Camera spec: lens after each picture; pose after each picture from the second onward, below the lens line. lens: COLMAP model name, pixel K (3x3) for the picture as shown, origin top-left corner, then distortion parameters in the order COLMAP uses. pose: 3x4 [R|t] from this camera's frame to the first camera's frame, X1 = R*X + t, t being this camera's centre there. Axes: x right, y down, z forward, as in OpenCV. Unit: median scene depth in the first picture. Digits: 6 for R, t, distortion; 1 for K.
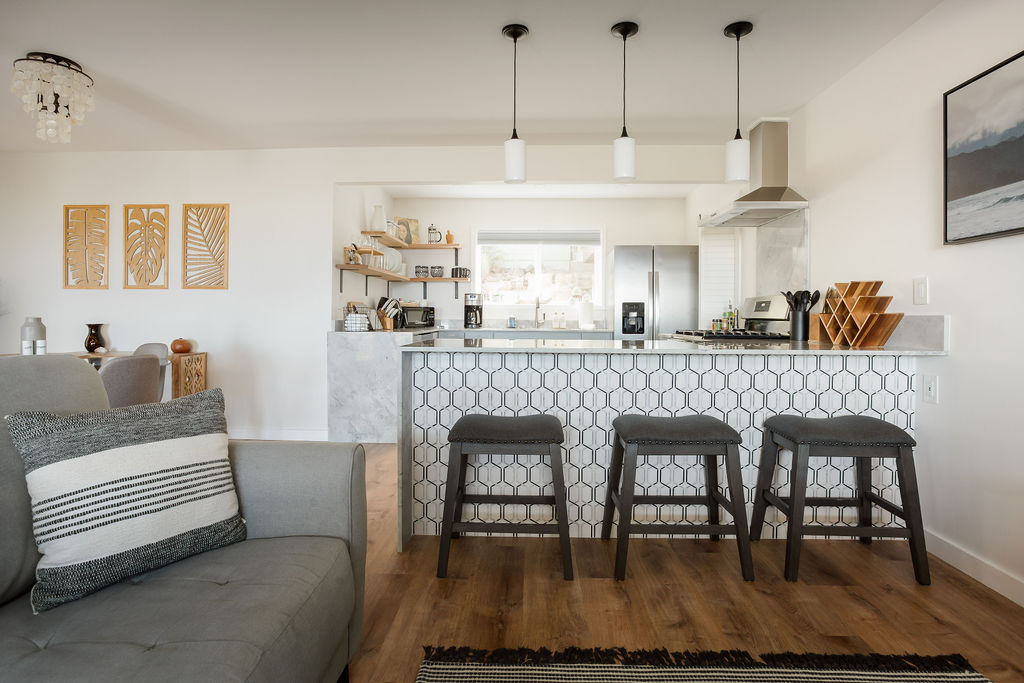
lens RADIAL K [[545.5, 0, 511.6], [0, 545.5, 316.8], [0, 0, 1]] dist [-0.000181, 0.001104]
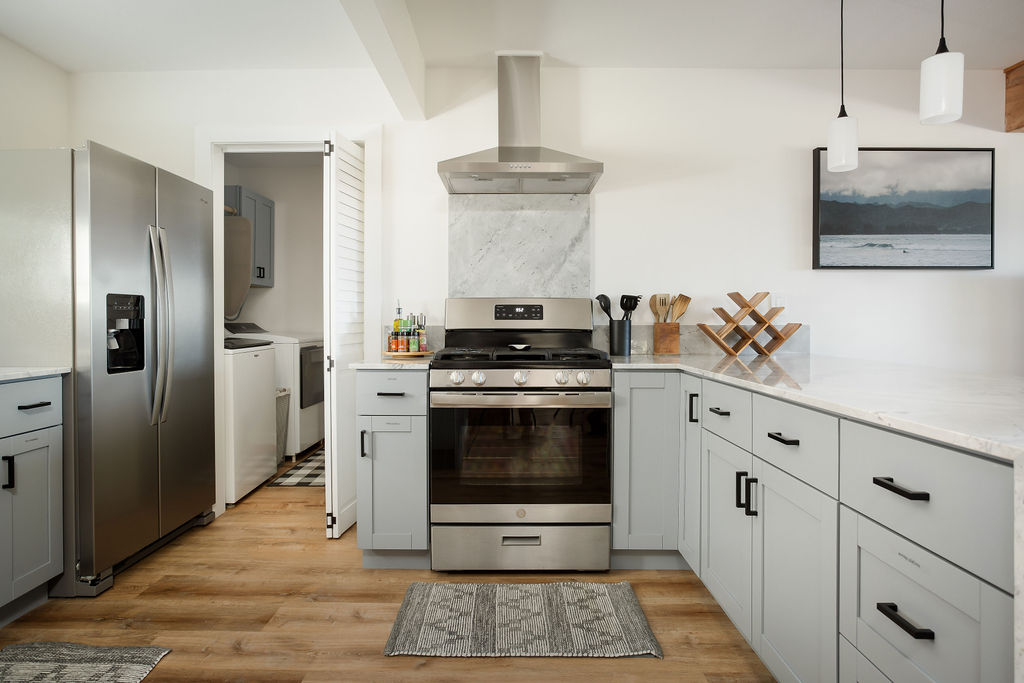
lens RADIAL K [[592.8, 0, 510.7], [0, 592.8, 322.6], [0, 0, 1]] dist [-0.004366, -0.000033]
pose [[-0.035500, -0.010476, 0.999315, -0.222798], [0.000105, 0.999945, 0.010486, -0.009672], [-0.999370, 0.000477, -0.035497, 0.724468]]
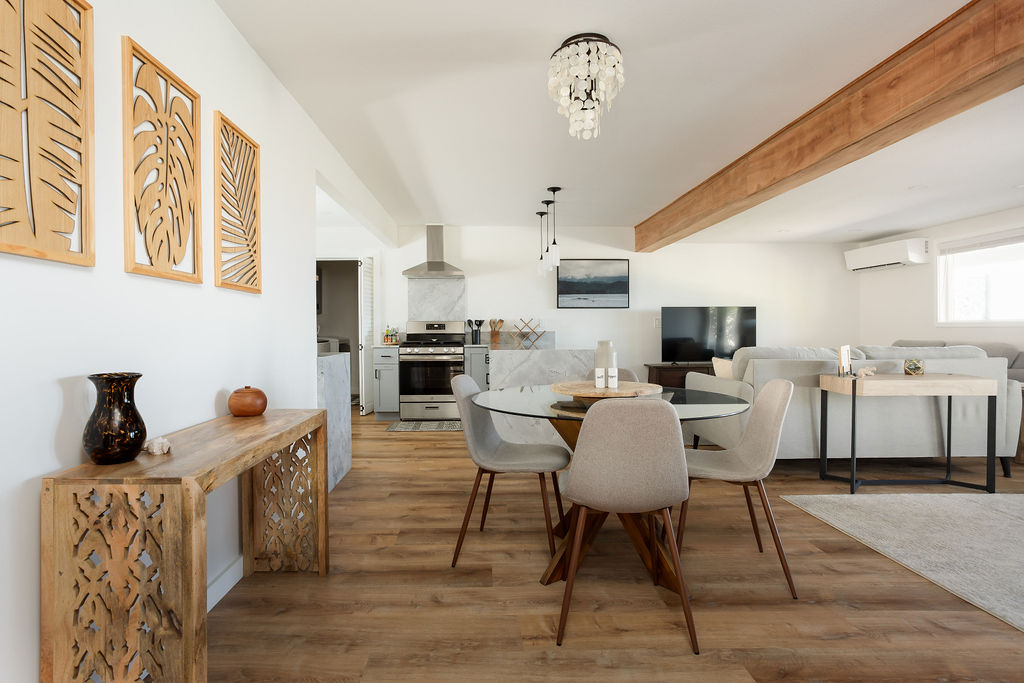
lens RADIAL K [[512.2, 0, 483.8], [0, 512.2, 339.8], [0, 0, 1]] dist [-0.000341, -0.000044]
pose [[-0.038772, -0.023638, 0.998968, -0.863971], [0.005654, 0.999699, 0.023875, -0.010930], [-0.999232, 0.006573, -0.038627, 0.632766]]
